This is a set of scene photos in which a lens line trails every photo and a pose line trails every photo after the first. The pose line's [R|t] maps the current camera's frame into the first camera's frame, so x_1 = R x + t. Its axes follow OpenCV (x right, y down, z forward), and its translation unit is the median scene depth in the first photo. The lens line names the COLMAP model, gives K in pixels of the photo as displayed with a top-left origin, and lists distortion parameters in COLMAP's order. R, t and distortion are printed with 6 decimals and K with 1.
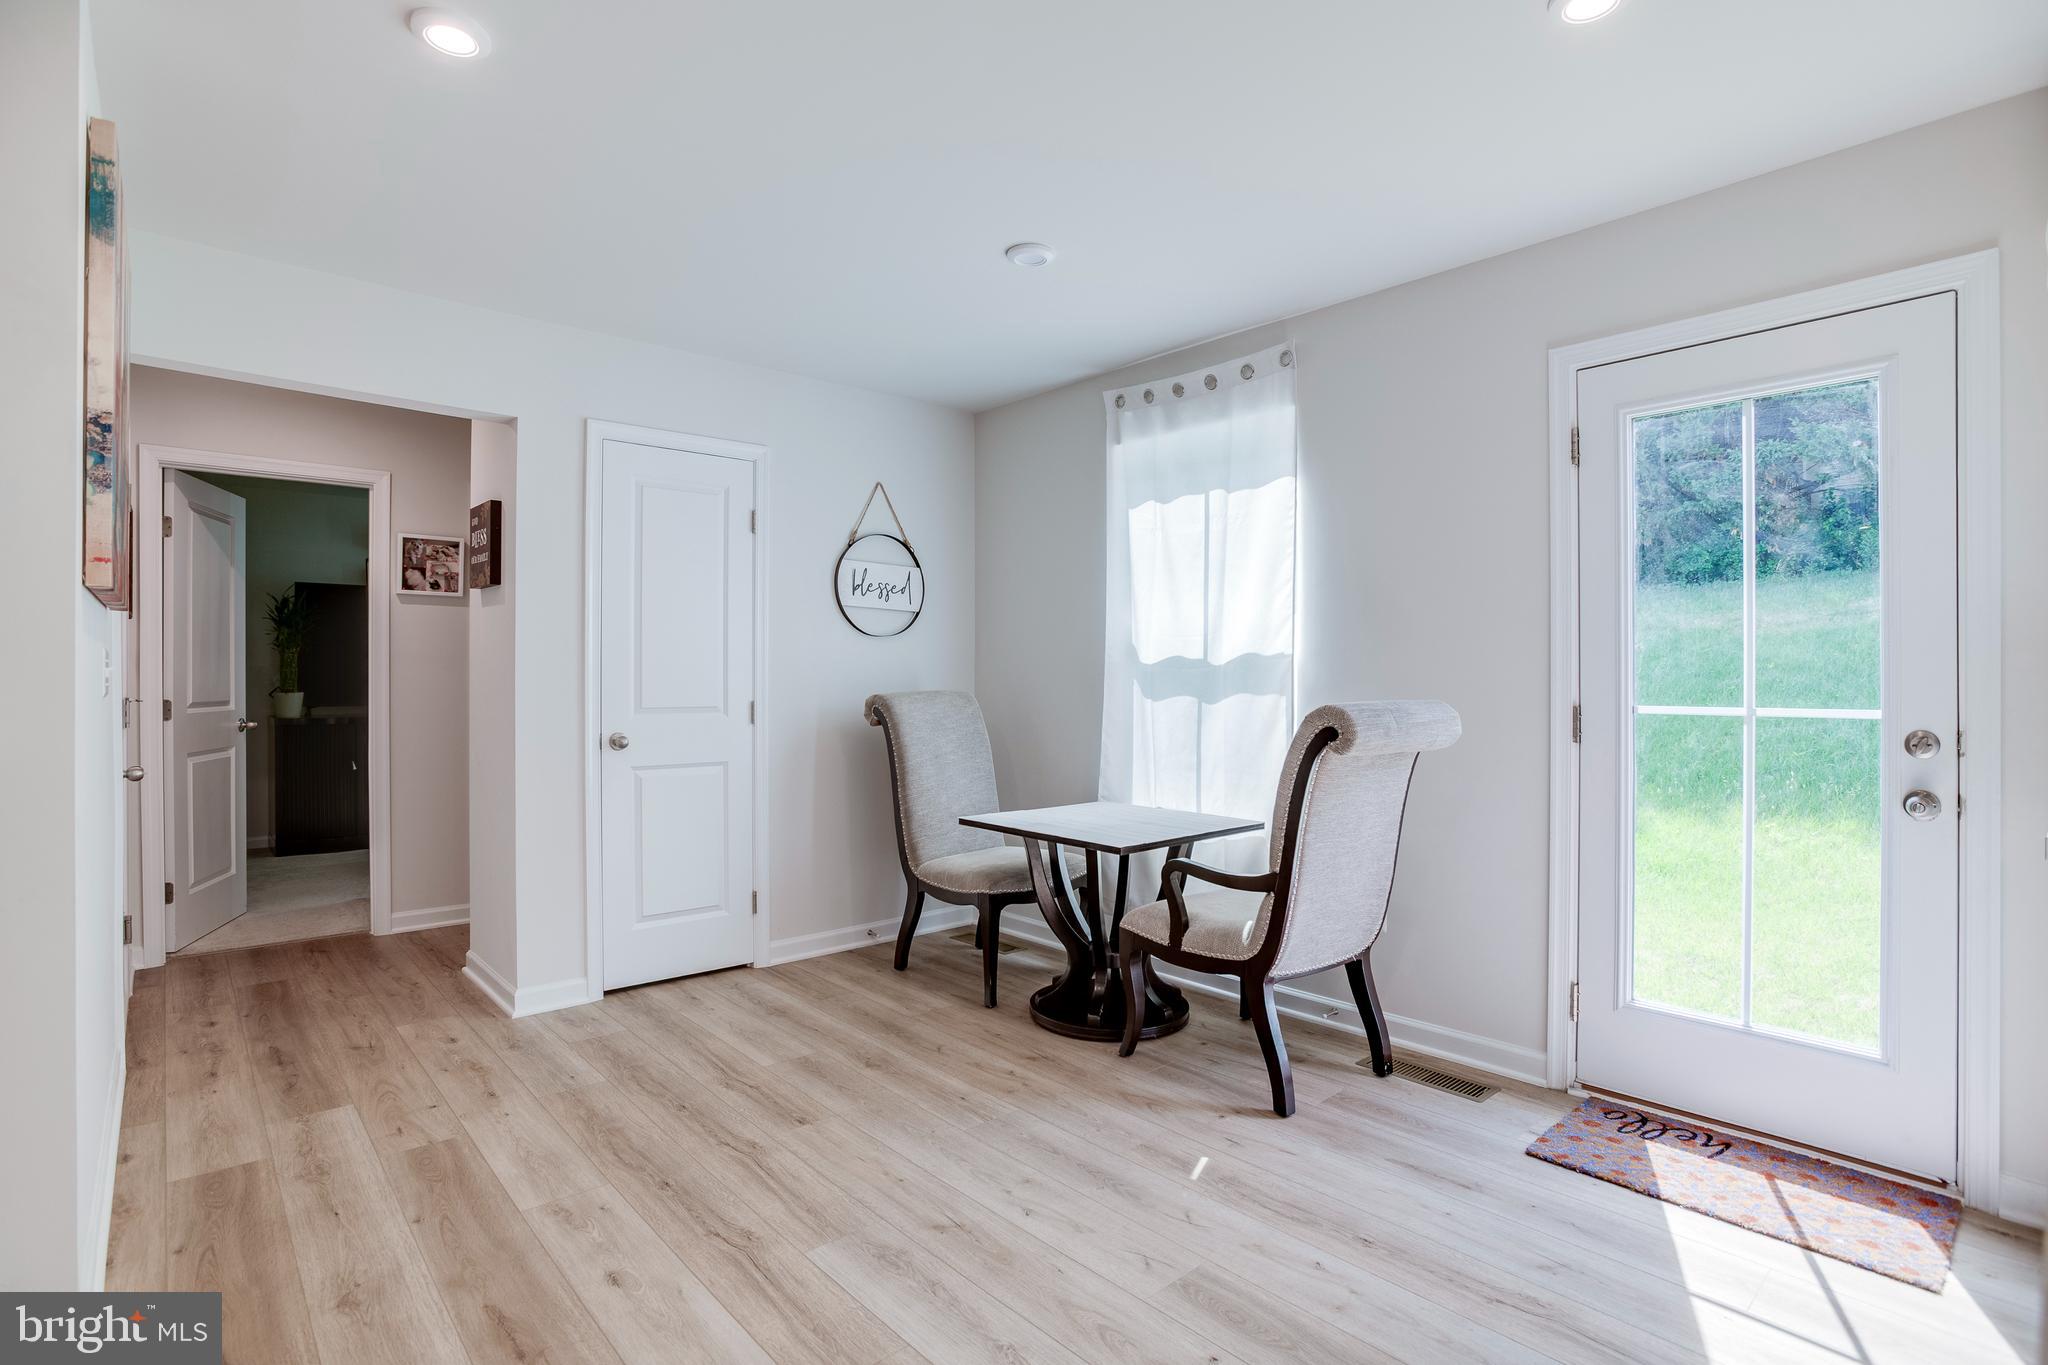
lens RADIAL K [[987.8, 0, 1050.6], [0, 987.8, 684.9], [0, 0, 1]] dist [-0.036447, 0.006935]
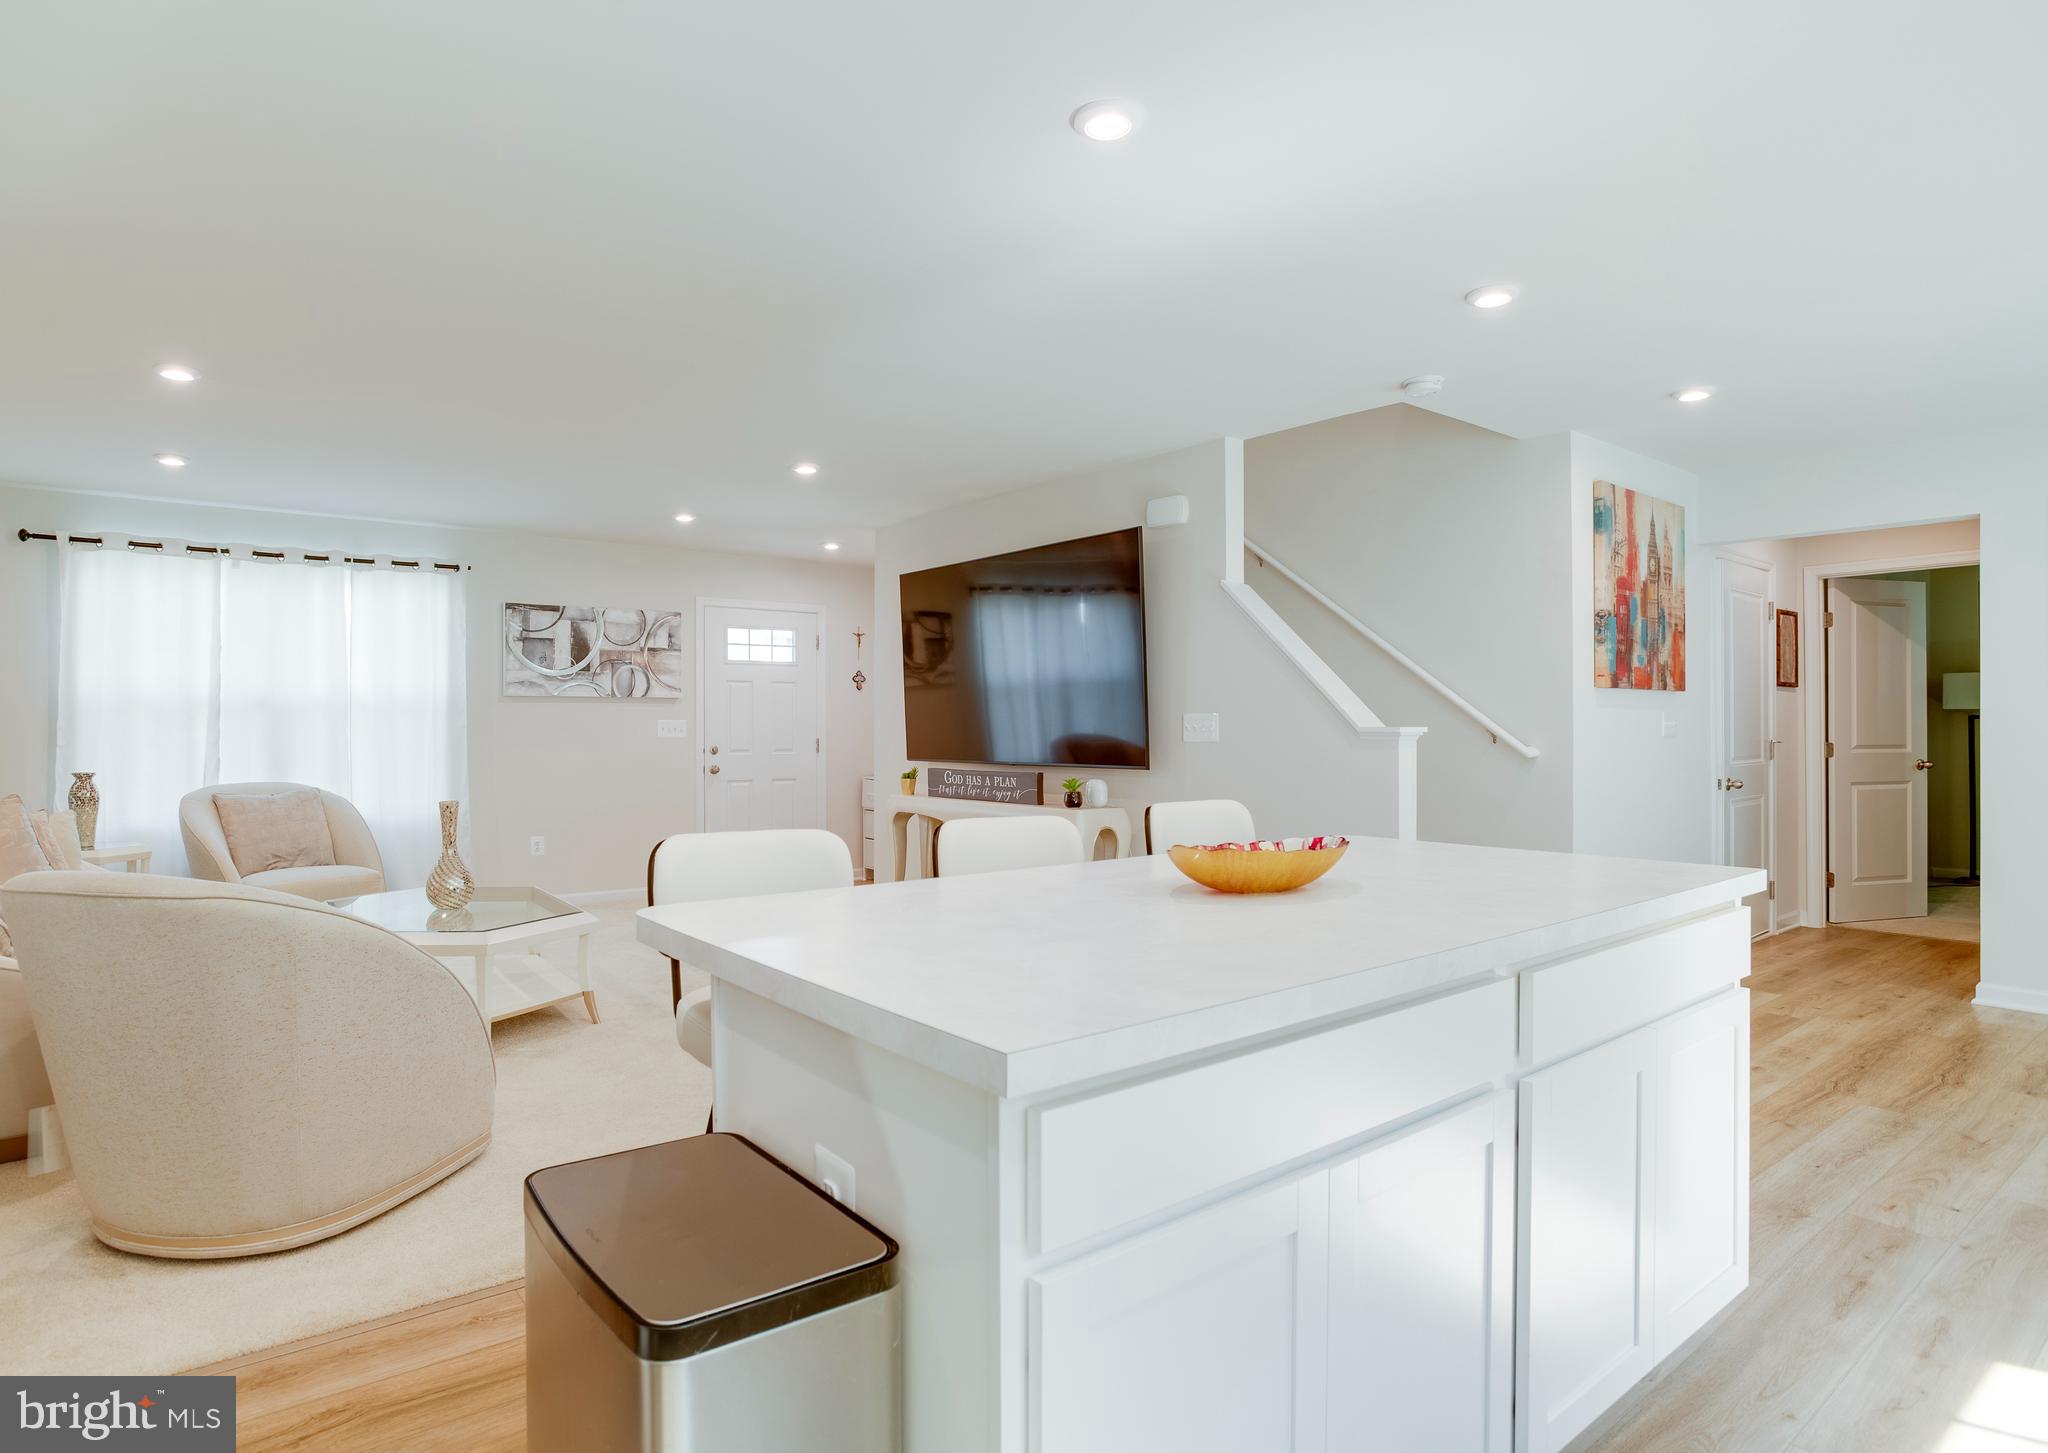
lens RADIAL K [[1163.9, 0, 940.9], [0, 1163.9, 732.5], [0, 0, 1]] dist [-0.046611, 0.028841]
pose [[-0.089752, 0.002680, -0.995961, 1.061168], [-0.004972, 0.999983, 0.003139, 0.002738], [0.995952, 0.005234, -0.089737, -0.176513]]
